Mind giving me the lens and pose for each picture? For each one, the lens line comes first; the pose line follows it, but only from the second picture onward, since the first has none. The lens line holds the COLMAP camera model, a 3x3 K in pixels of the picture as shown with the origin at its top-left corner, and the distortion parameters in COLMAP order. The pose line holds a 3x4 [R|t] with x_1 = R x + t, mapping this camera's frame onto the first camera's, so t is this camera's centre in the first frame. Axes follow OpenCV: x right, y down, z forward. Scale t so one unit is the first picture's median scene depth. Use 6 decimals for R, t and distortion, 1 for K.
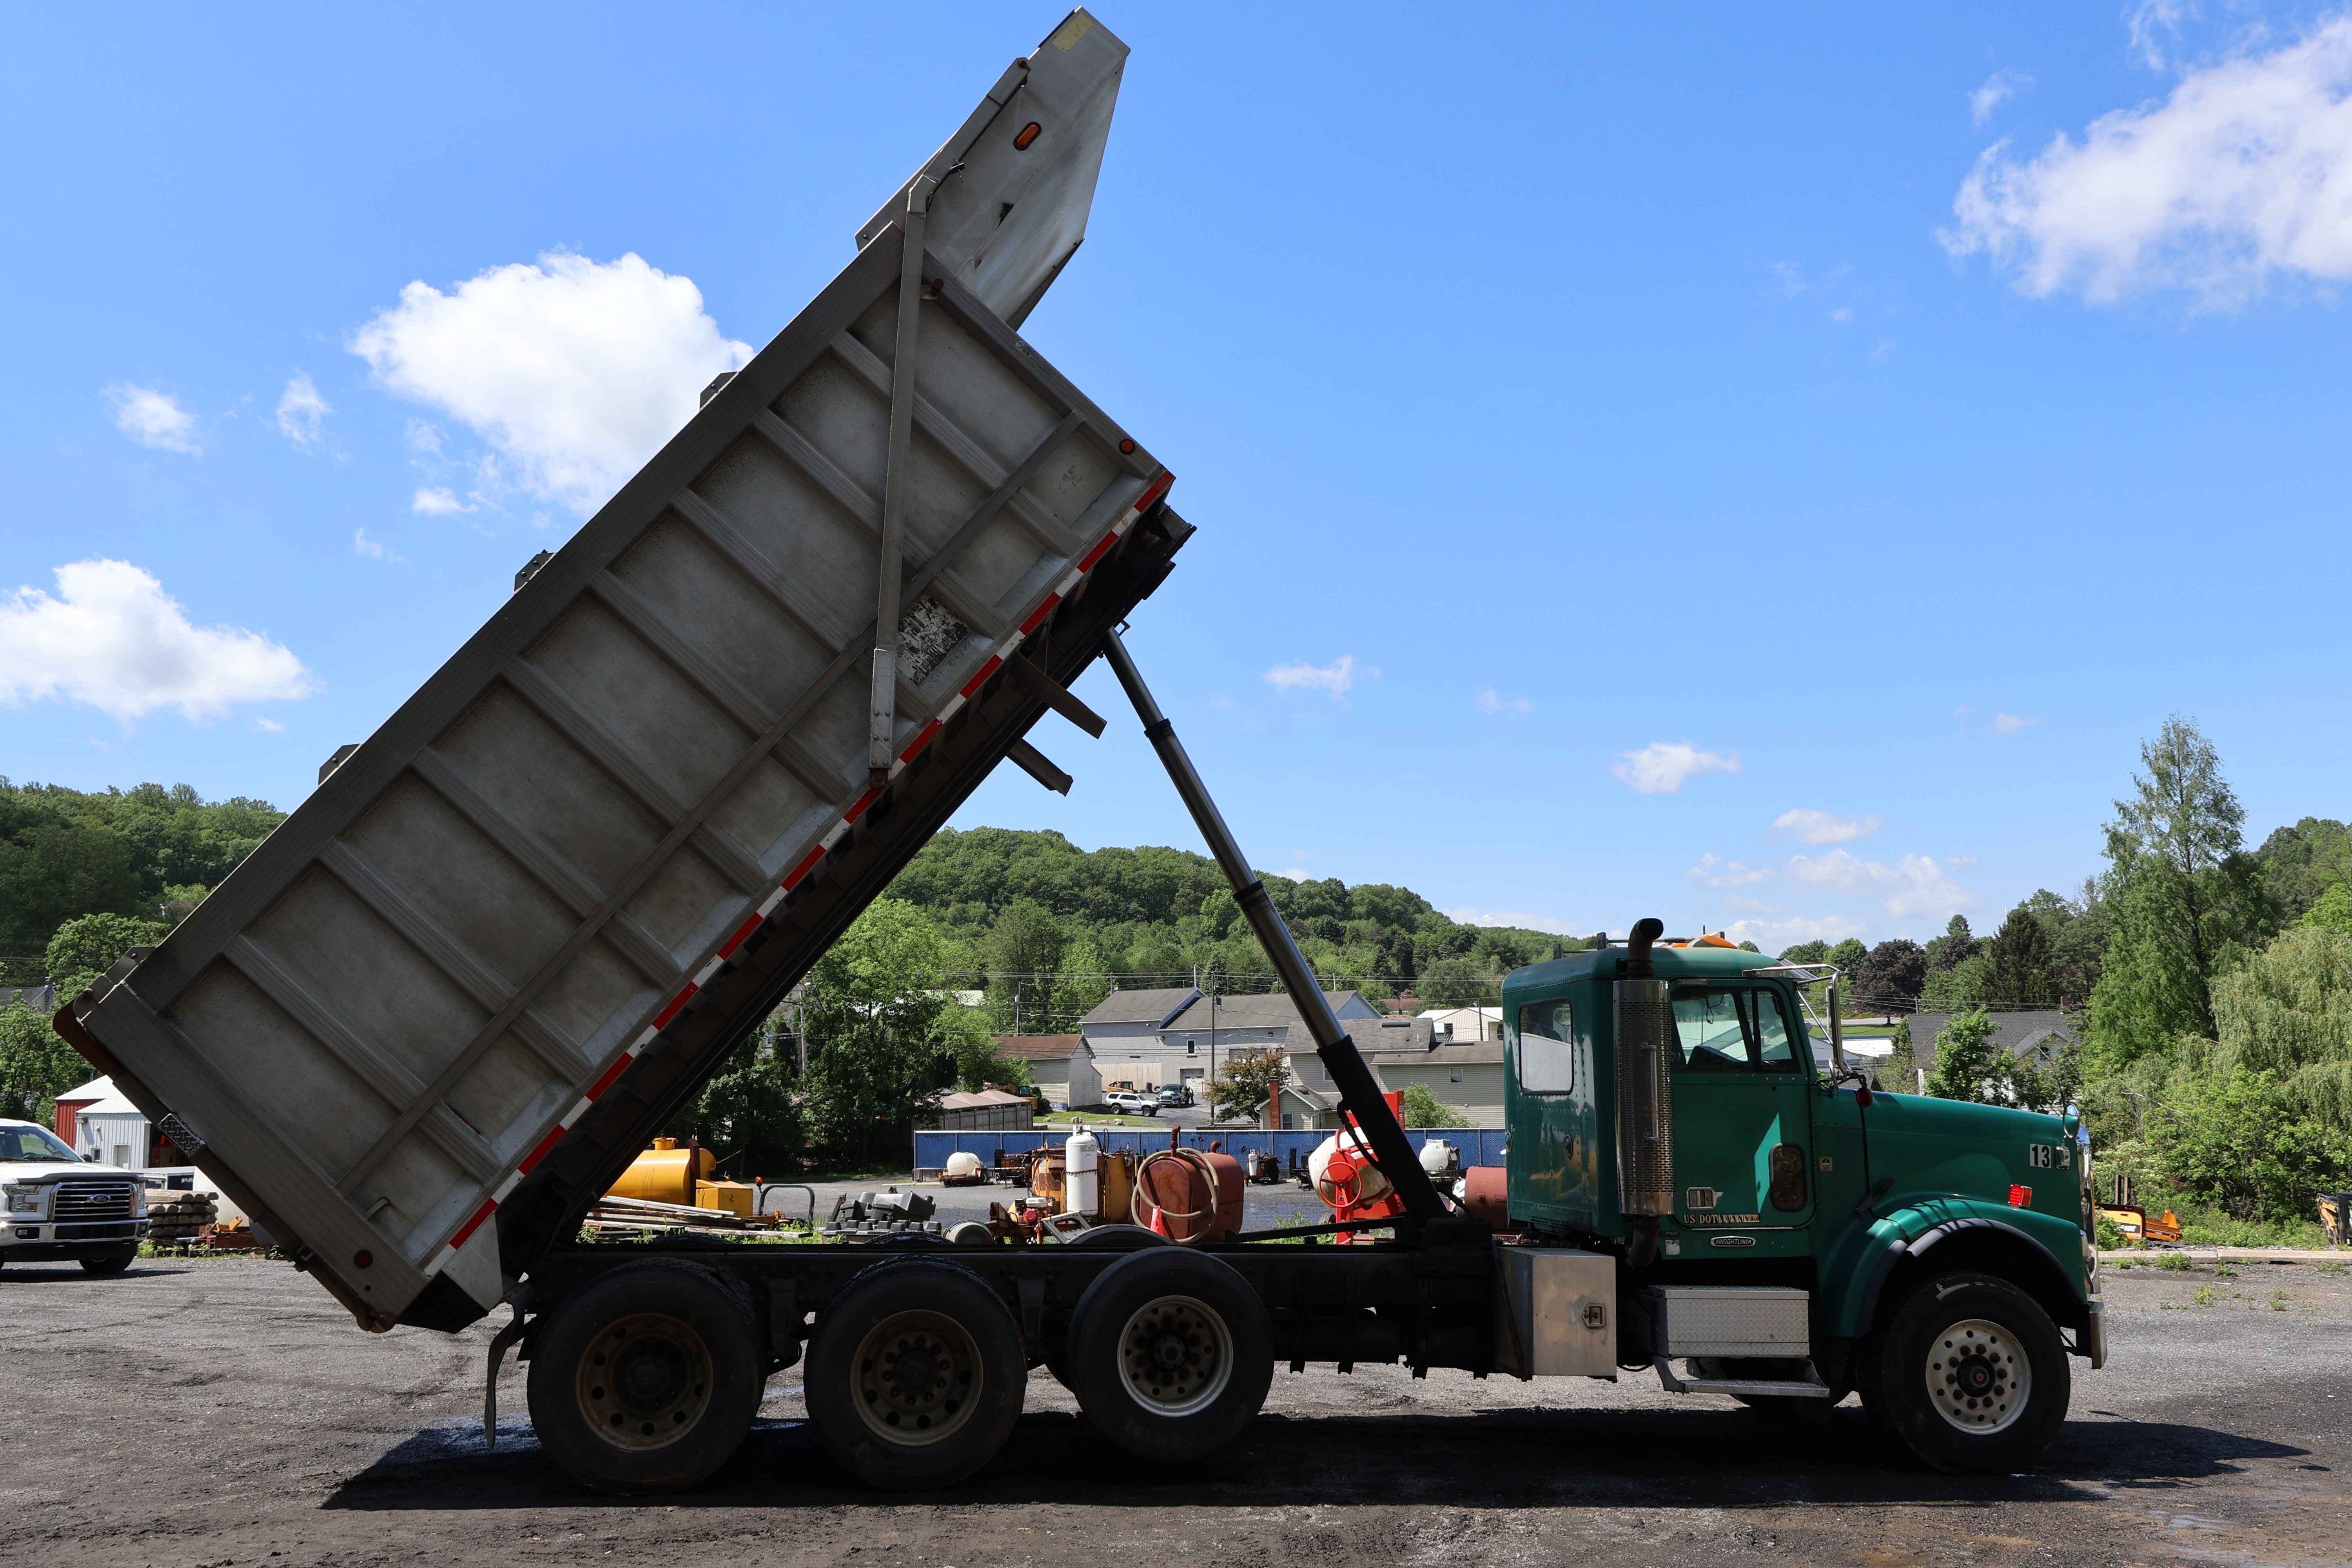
lens RADIAL K [[2003.3, 0, 1118.4], [0, 2003.3, 780.3], [0, 0, 1]] dist [-0.000239, -0.006729]
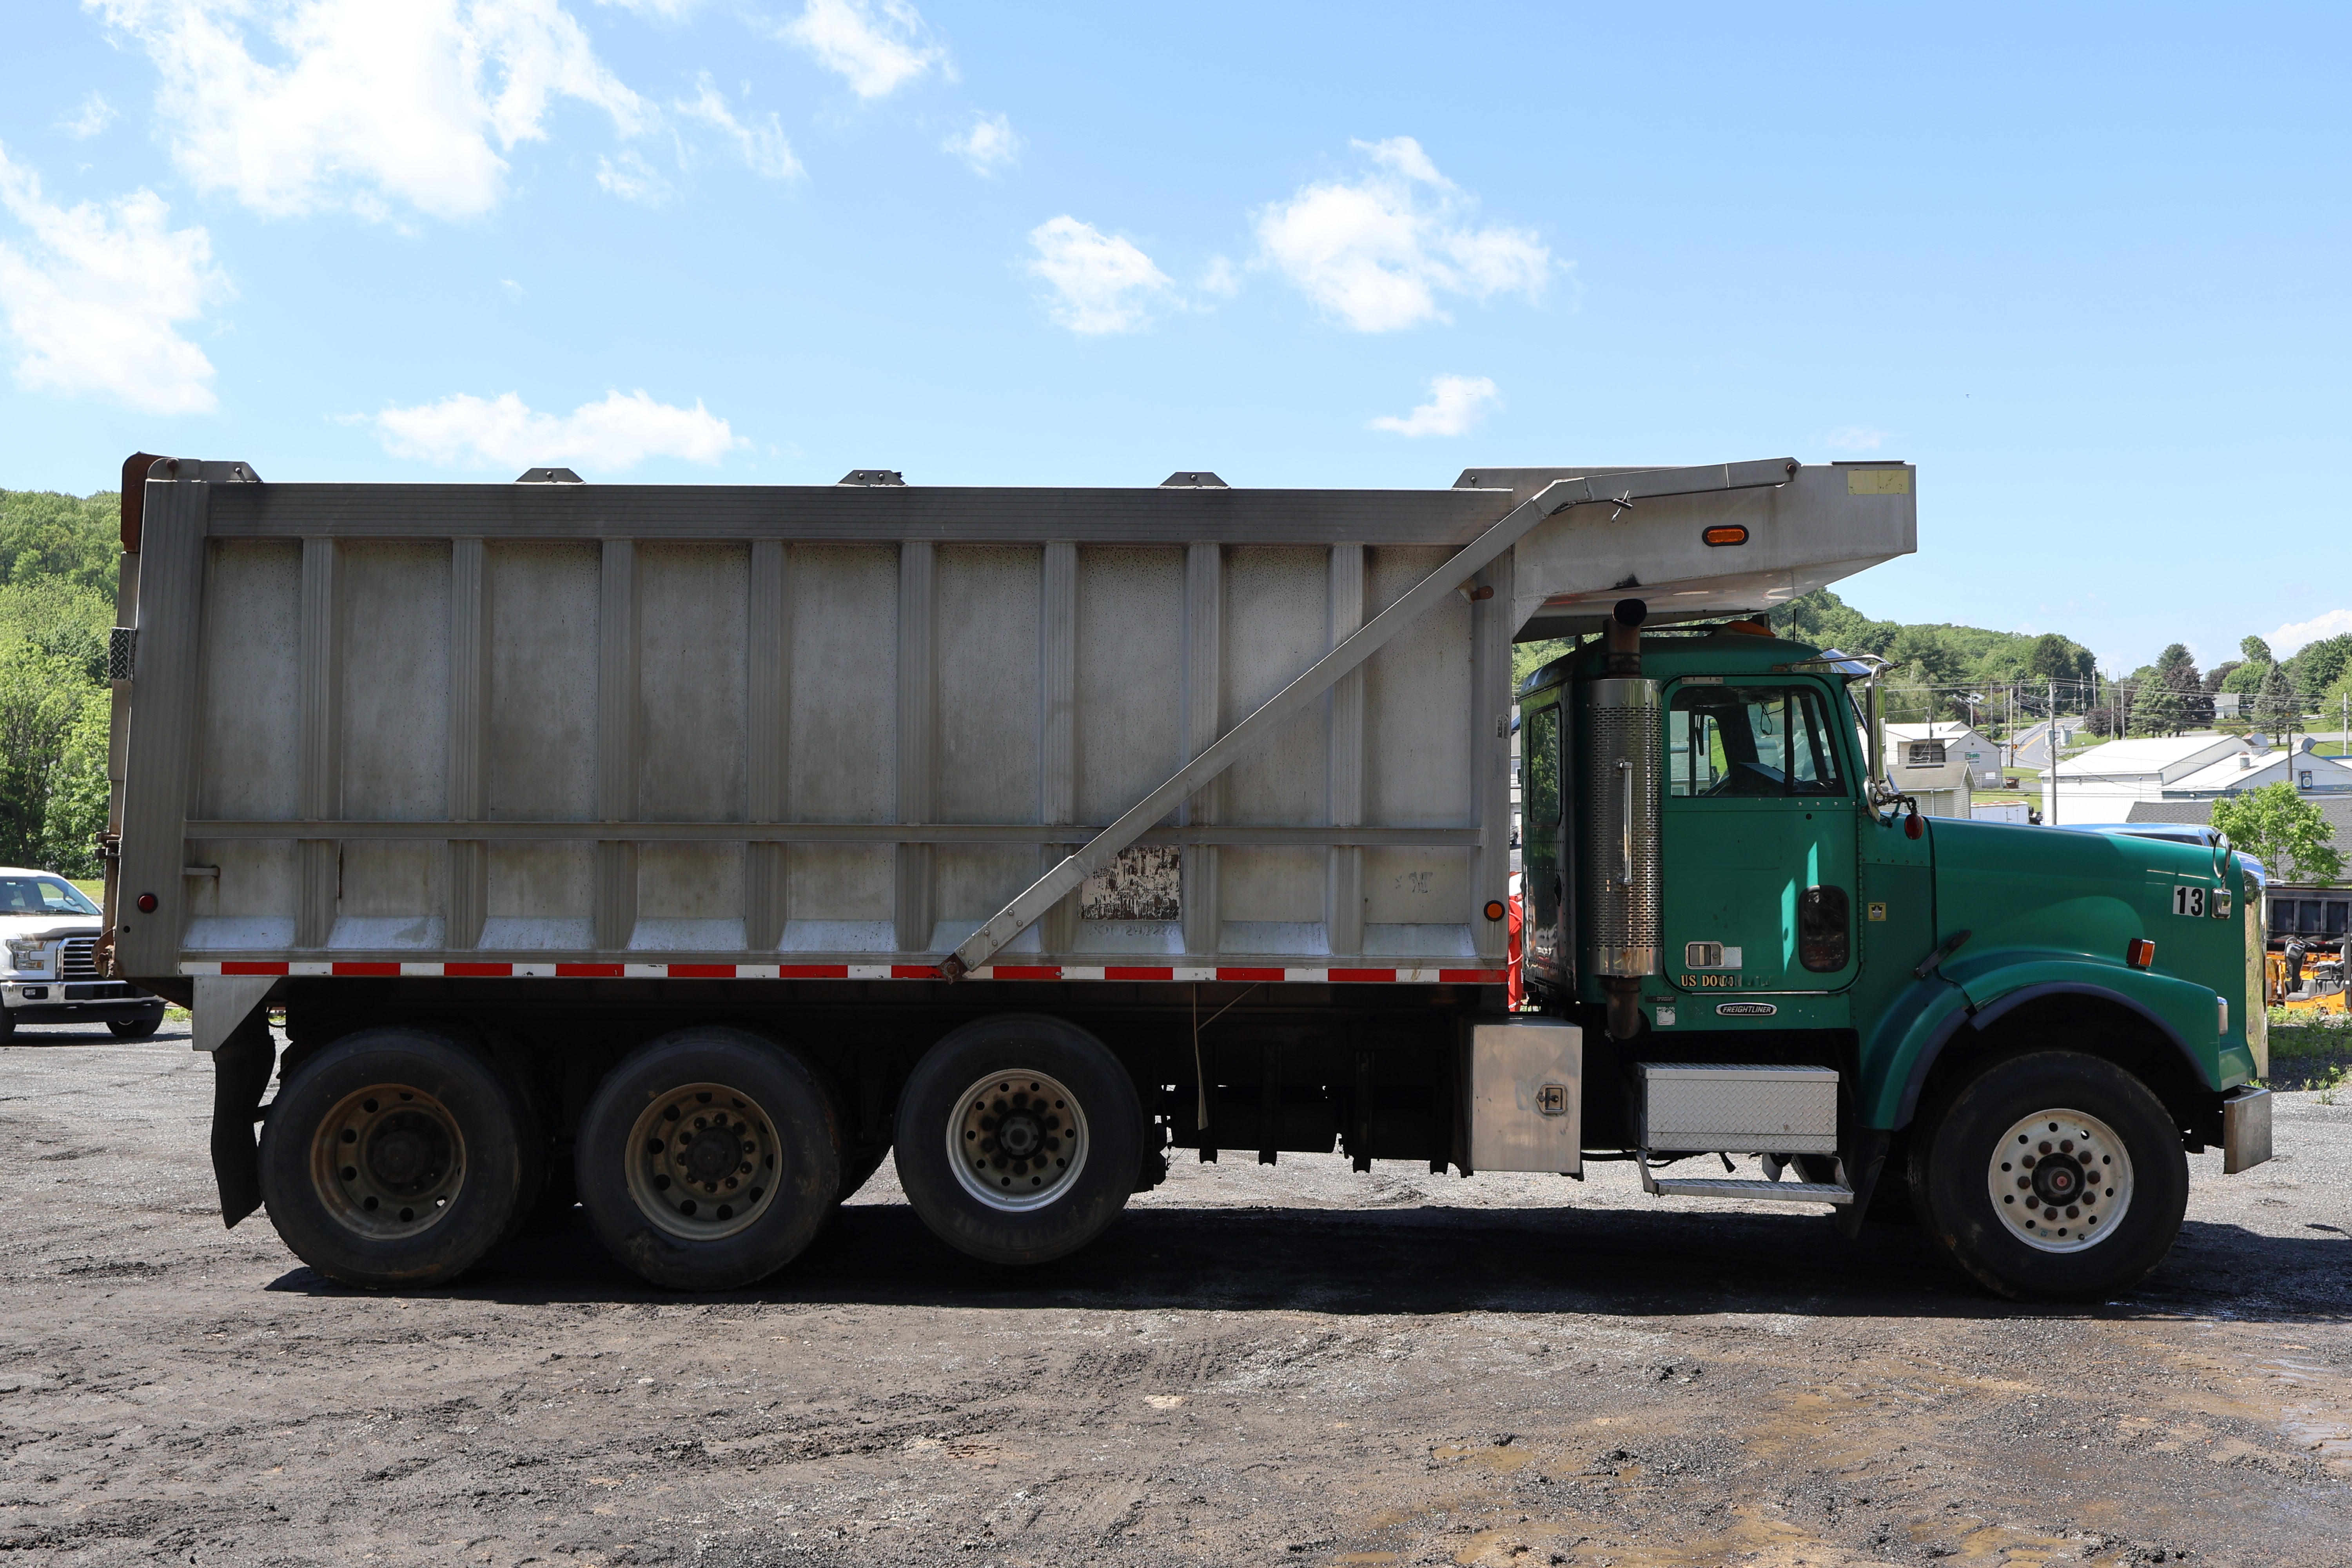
lens RADIAL K [[2411.6, 0, 1097.1], [0, 2411.6, 785.4], [0, 0, 1]] dist [0.010793, -0.005570]
pose [[0.988378, -0.009436, -0.151721, 0.198960], [0.029695, 0.990828, 0.131824, 0.010409], [0.149085, -0.134798, 0.979593, 0.043382]]
